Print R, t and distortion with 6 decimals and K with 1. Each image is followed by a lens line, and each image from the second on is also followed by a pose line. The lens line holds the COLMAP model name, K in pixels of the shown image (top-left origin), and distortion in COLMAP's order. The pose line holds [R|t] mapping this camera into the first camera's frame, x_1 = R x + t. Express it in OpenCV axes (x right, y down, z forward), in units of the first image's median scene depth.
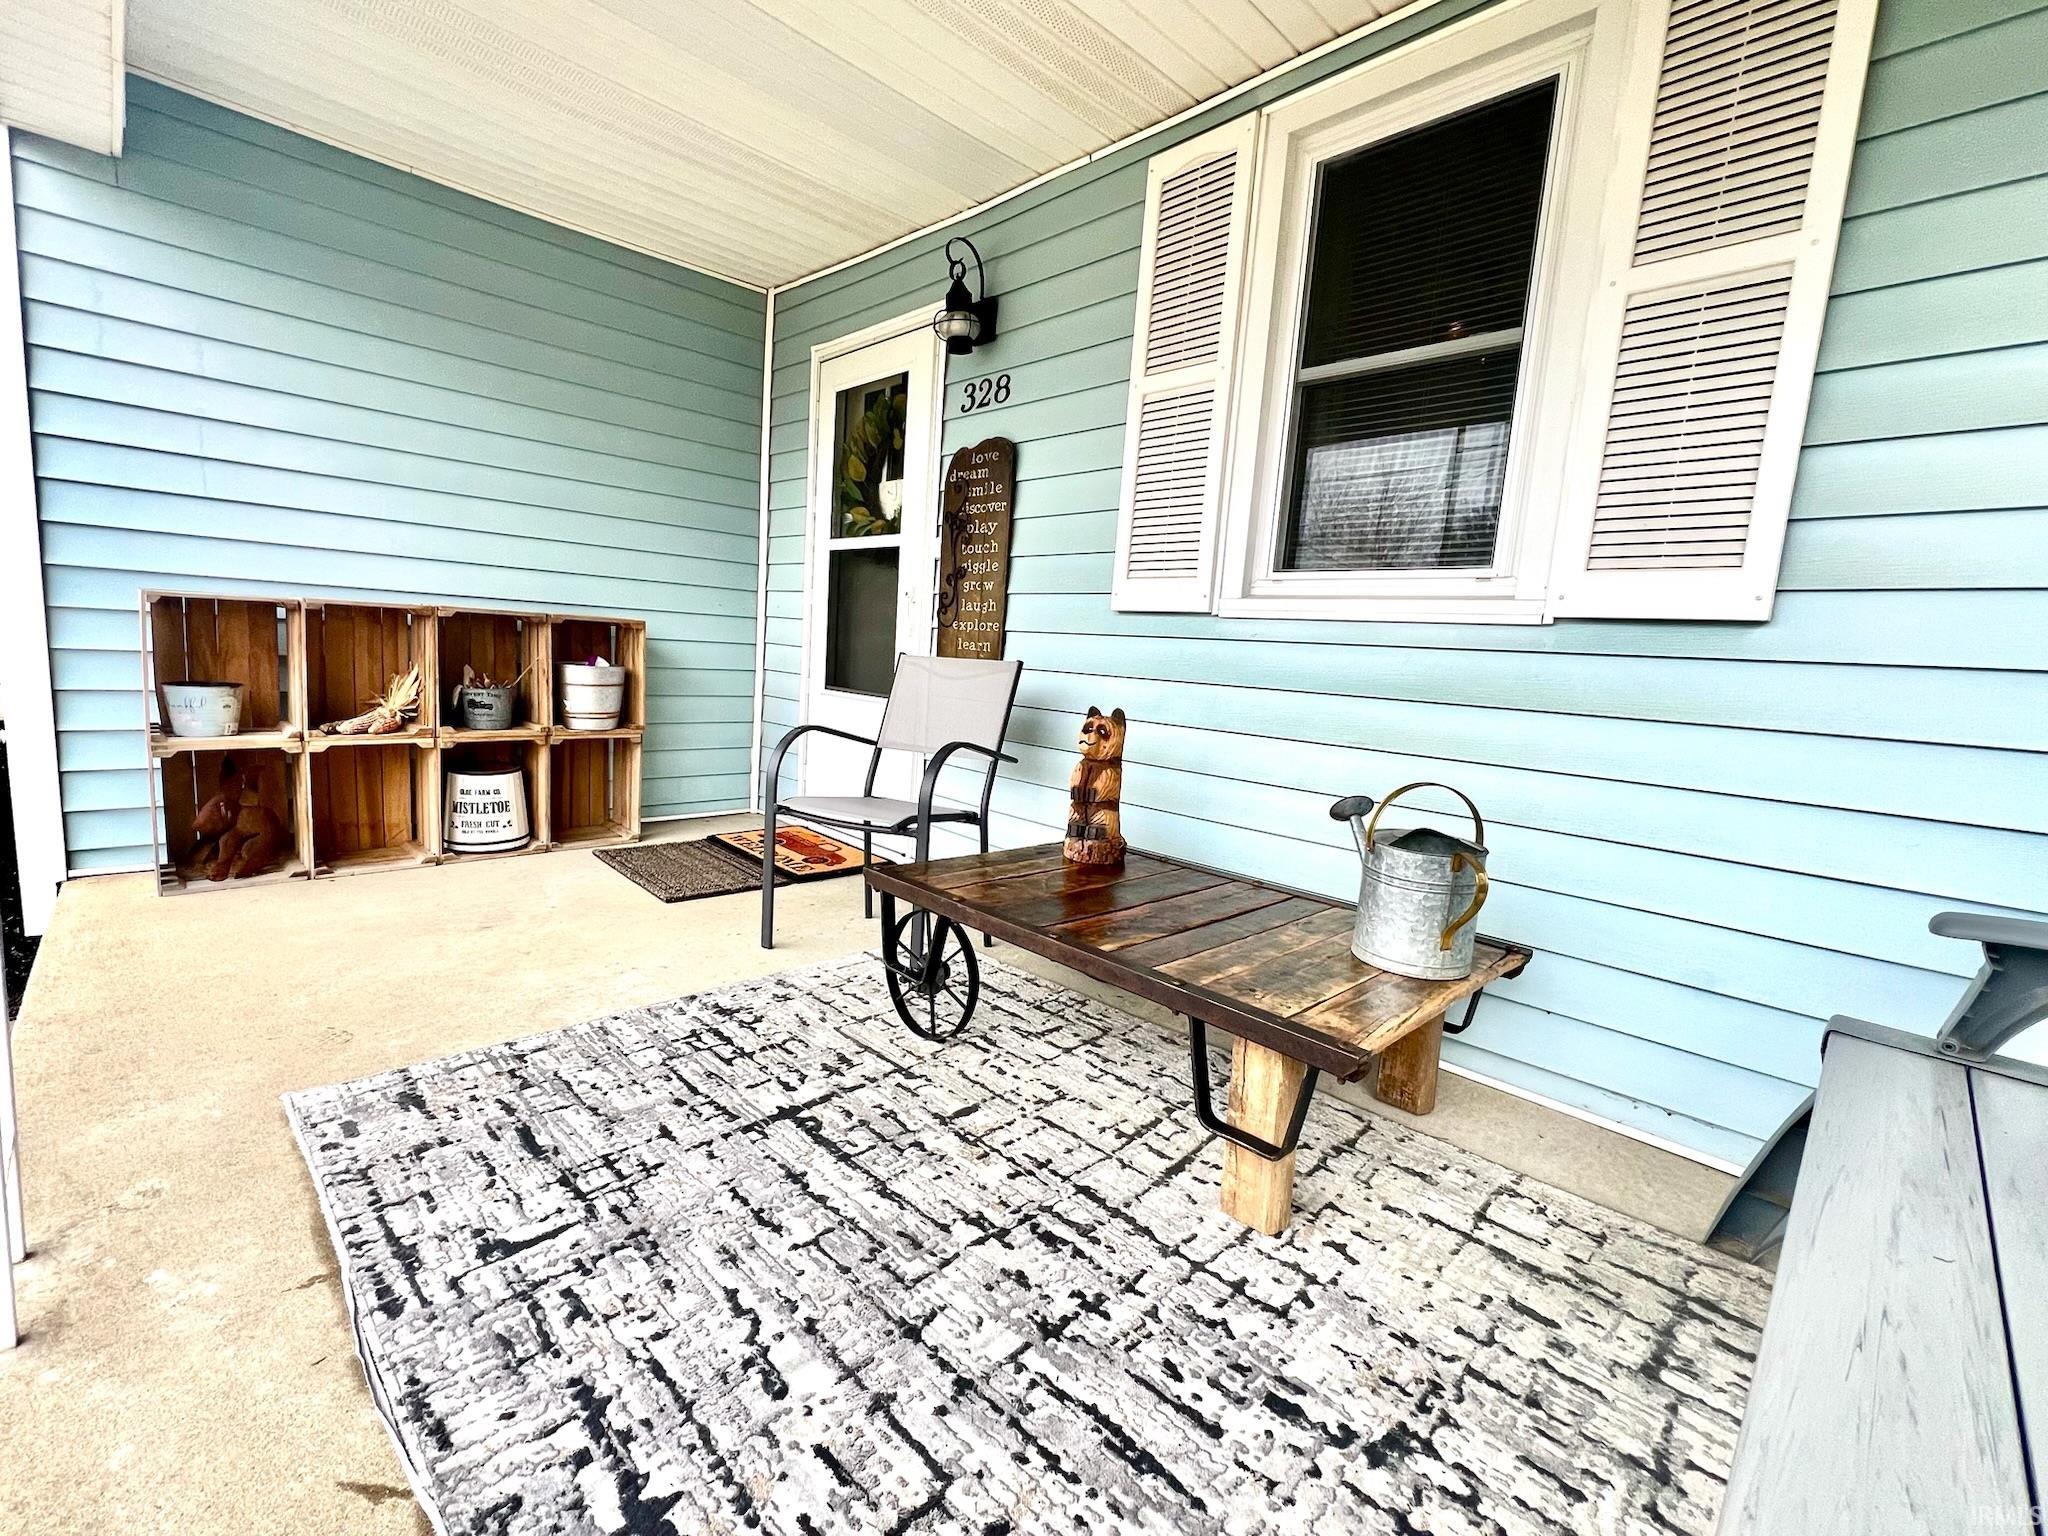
lens RADIAL K [[874.5, 0, 1019.5], [0, 874.5, 768.1], [0, 0, 1]] dist [-0.001716, 0.000122]
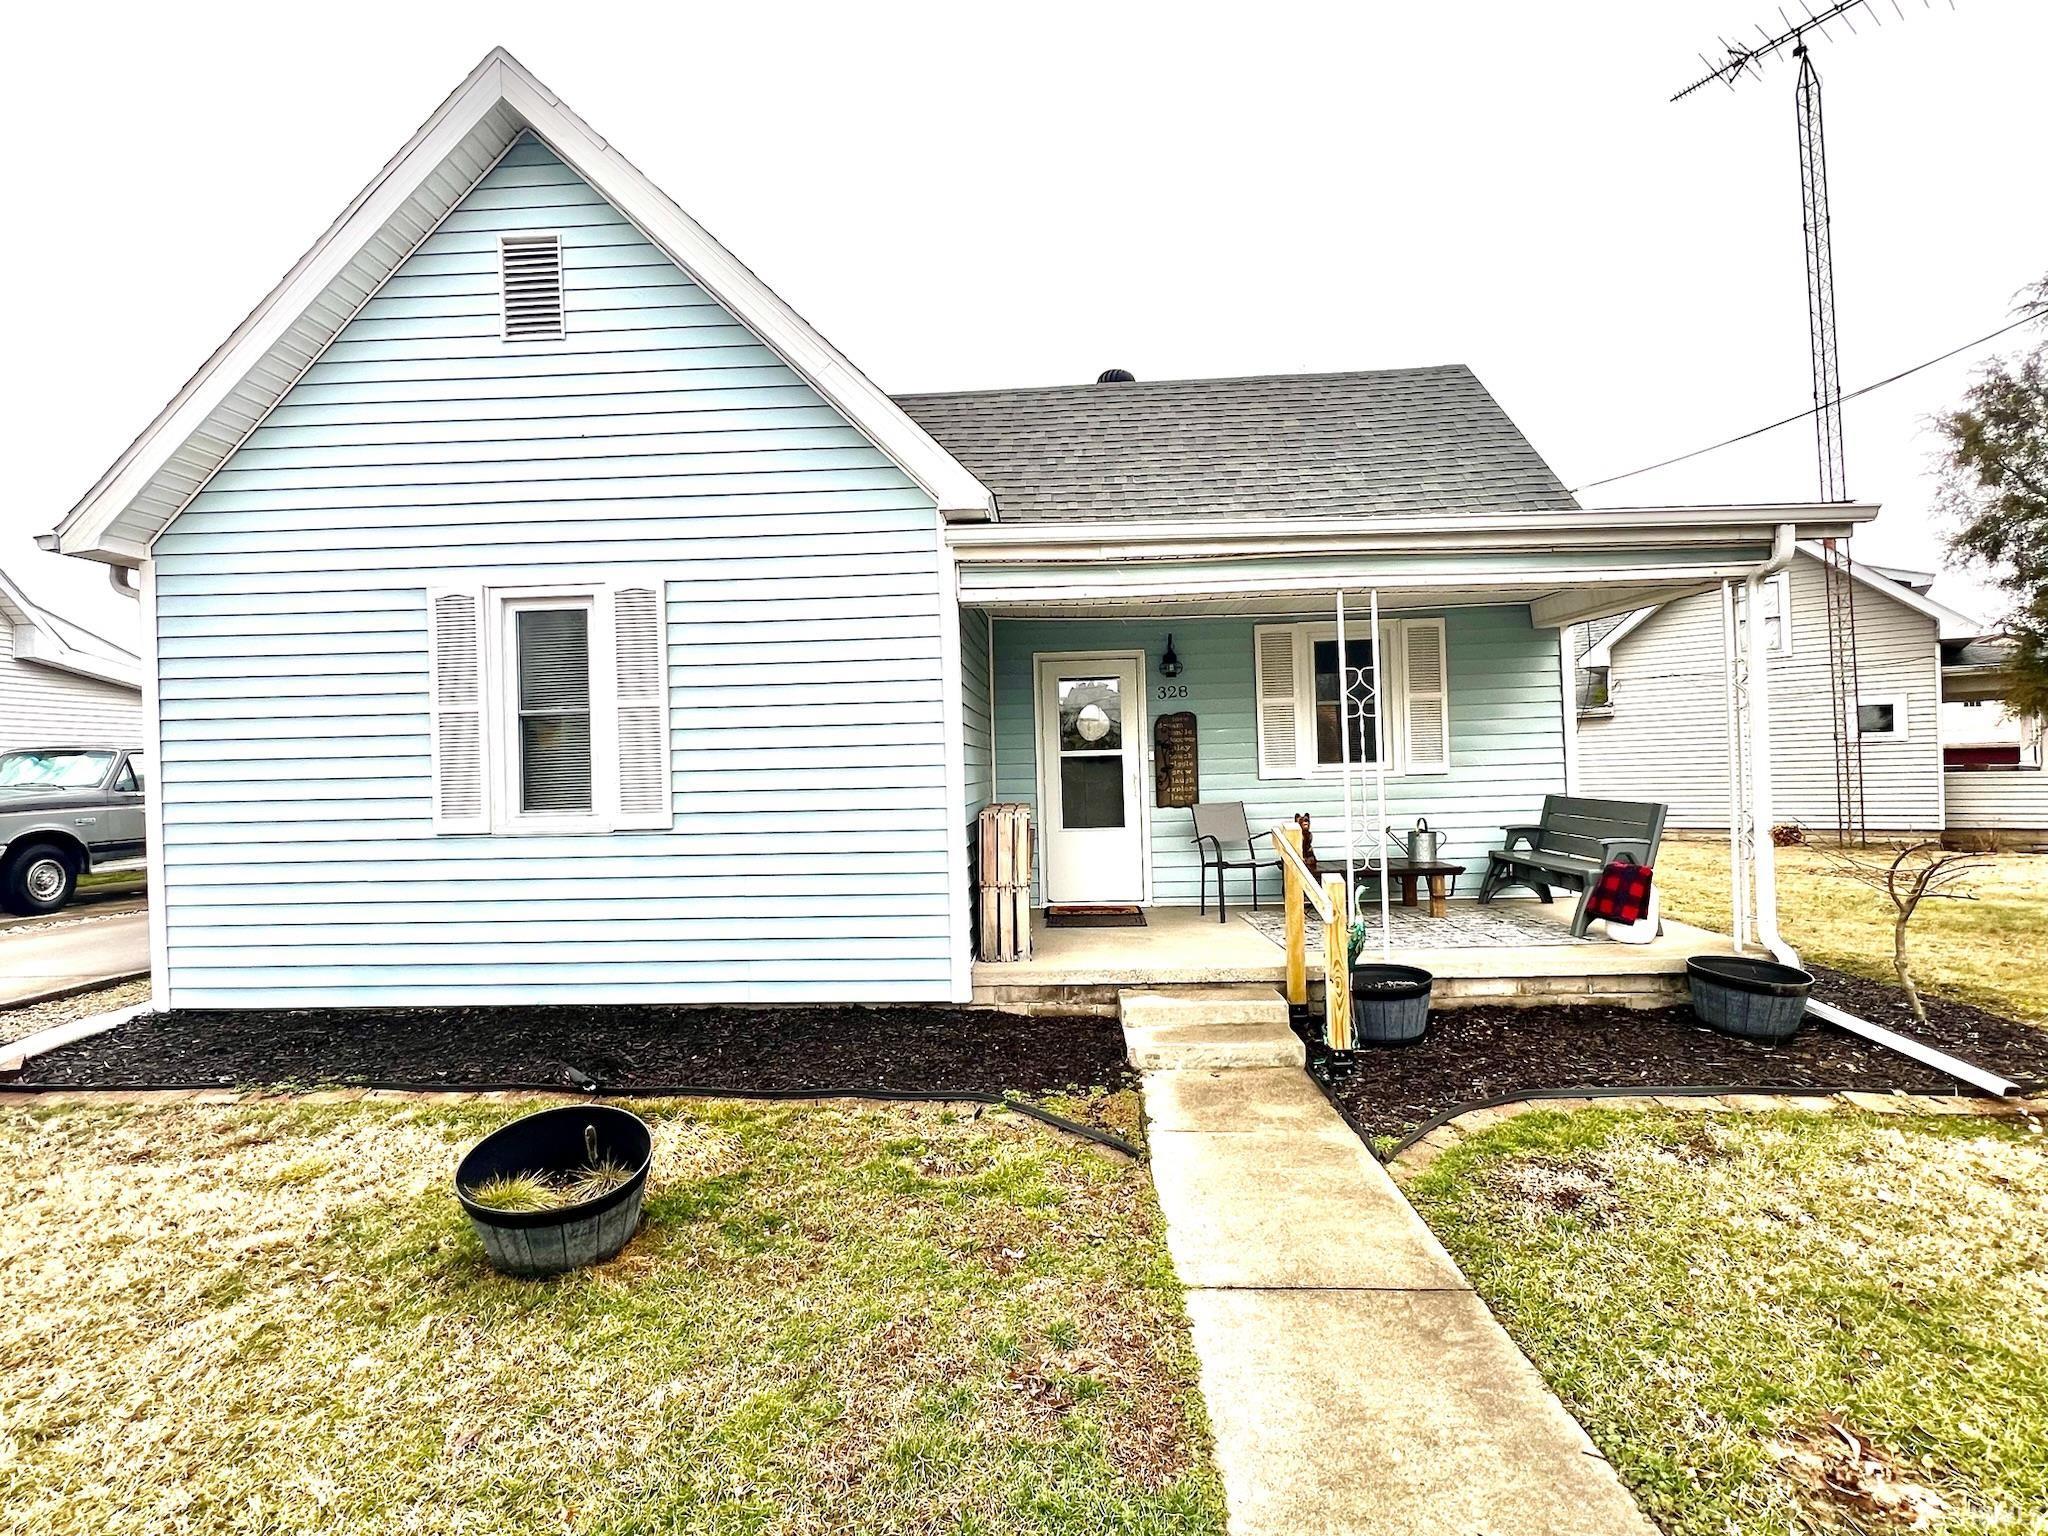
lens RADIAL K [[961.0, 0, 1024.0], [0, 961.0, 768.0], [0, 0, 1]] dist [0.001766, -0.000741]
pose [[0.722808, -0.084070, 0.685916, -2.626705], [0.168310, 0.984099, -0.056745, -0.179963], [-0.670239, 0.156462, 0.725465, -0.723767]]
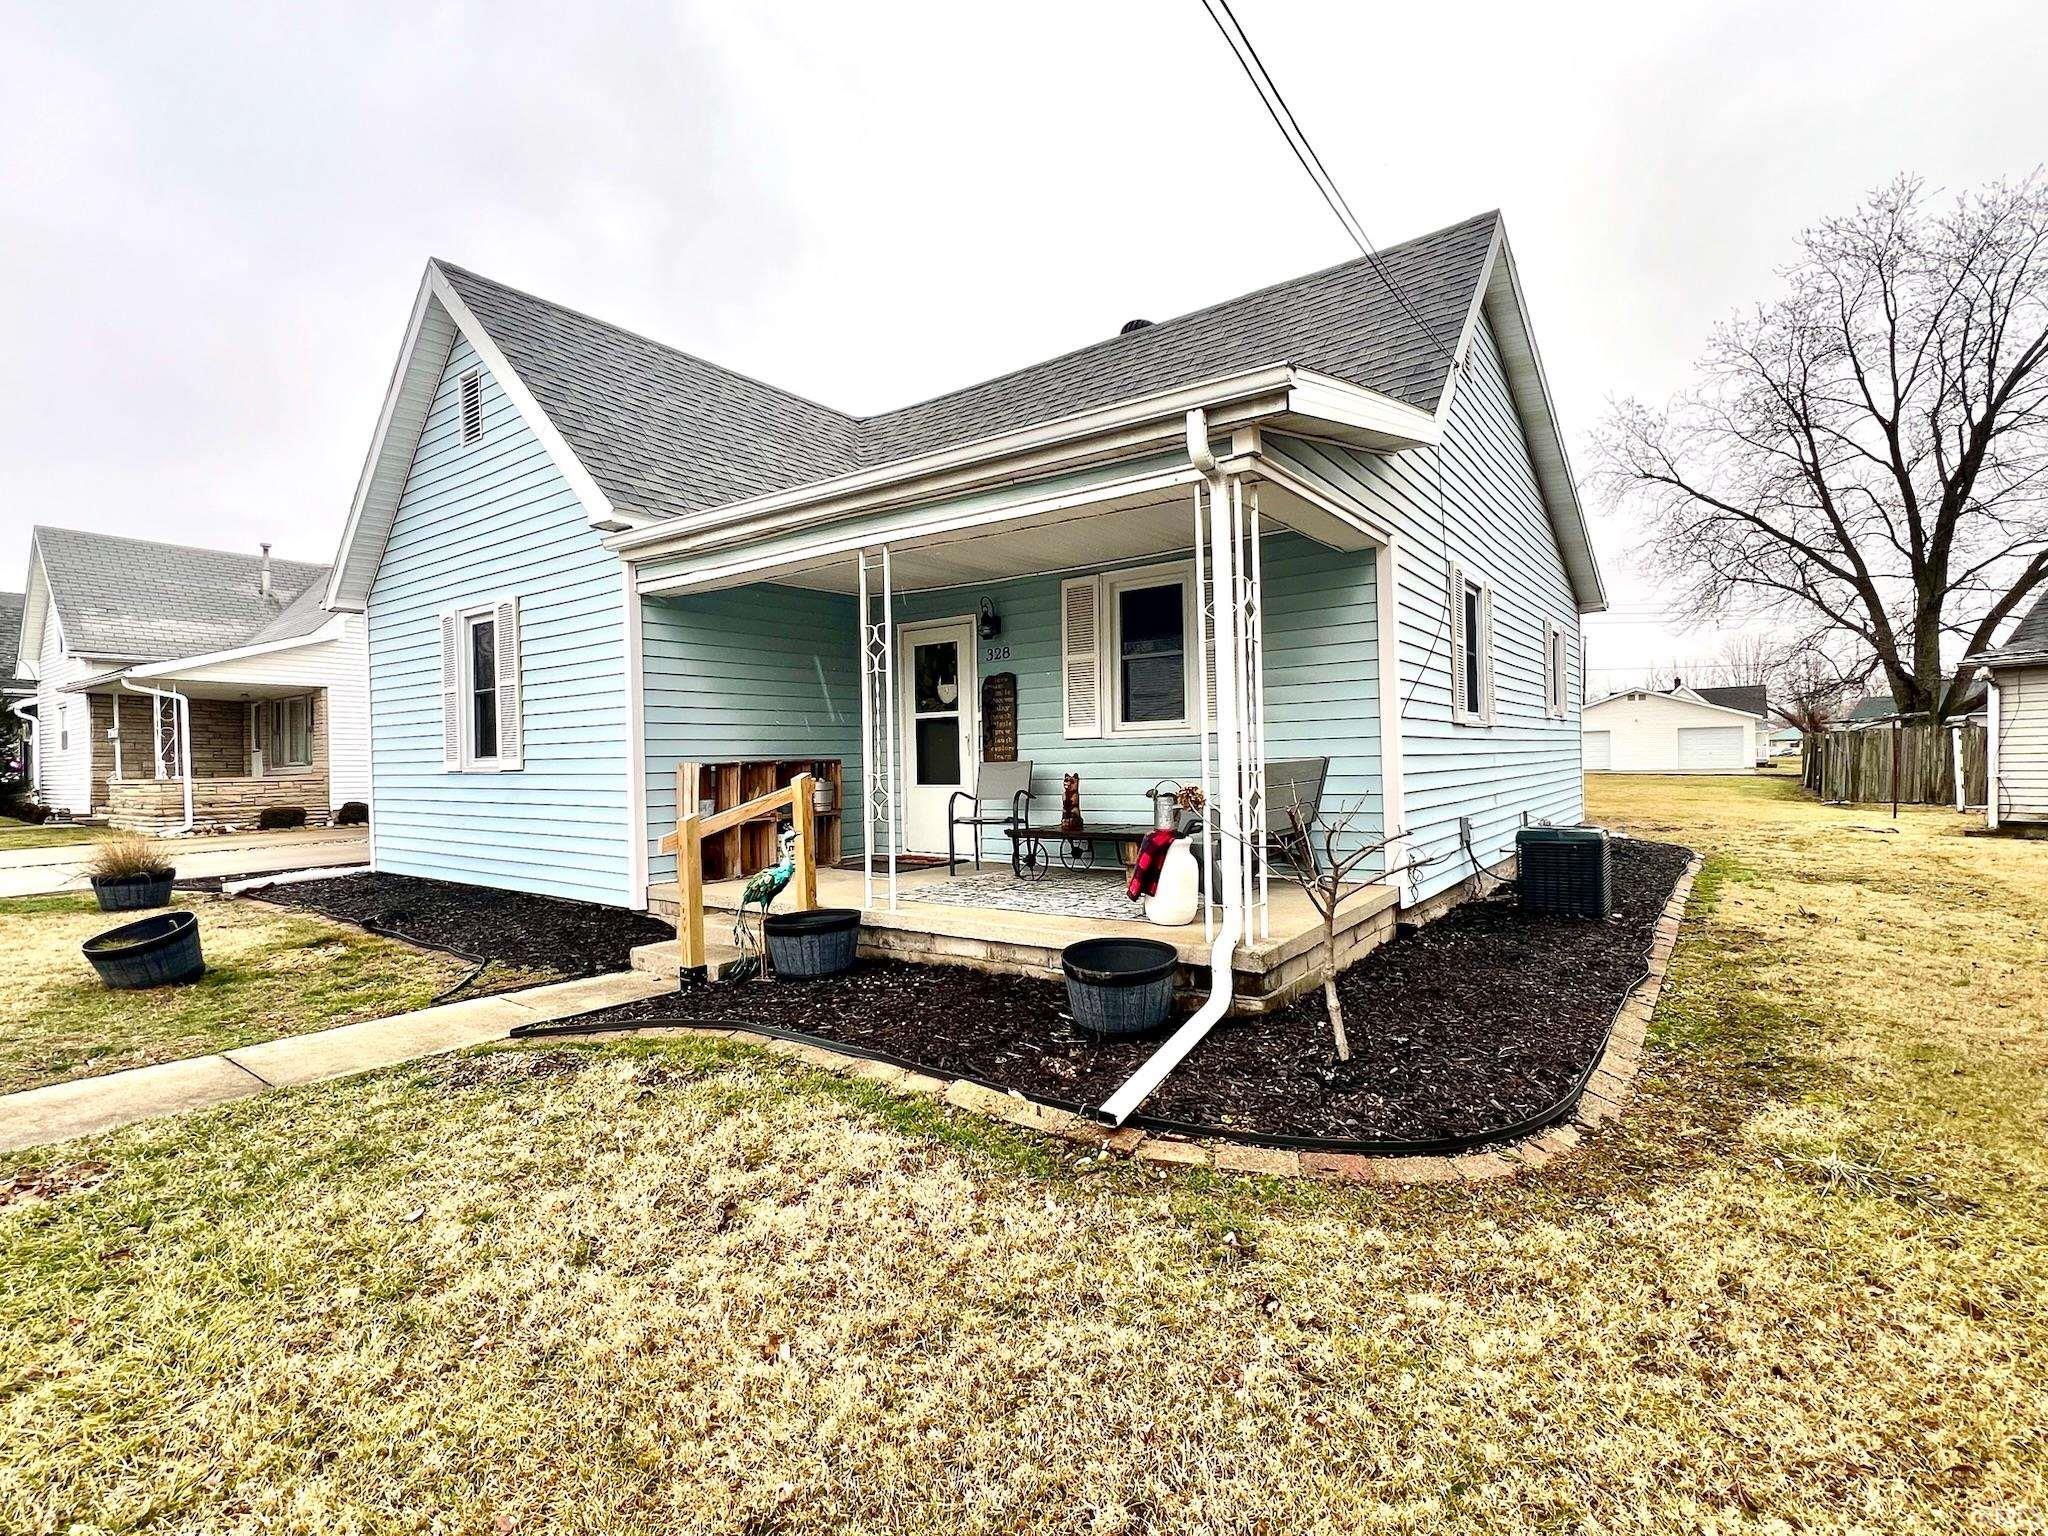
lens RADIAL K [[961.0, 0, 1024.0], [0, 961.0, 768.0], [0, 0, 1]] dist [0.001766, -0.000741]
pose [[0.982725, -0.088972, 0.162285, -0.525794], [0.108302, 0.987510, -0.114432, 0.241252], [-0.150077, 0.130031, 0.980086, -1.938993]]
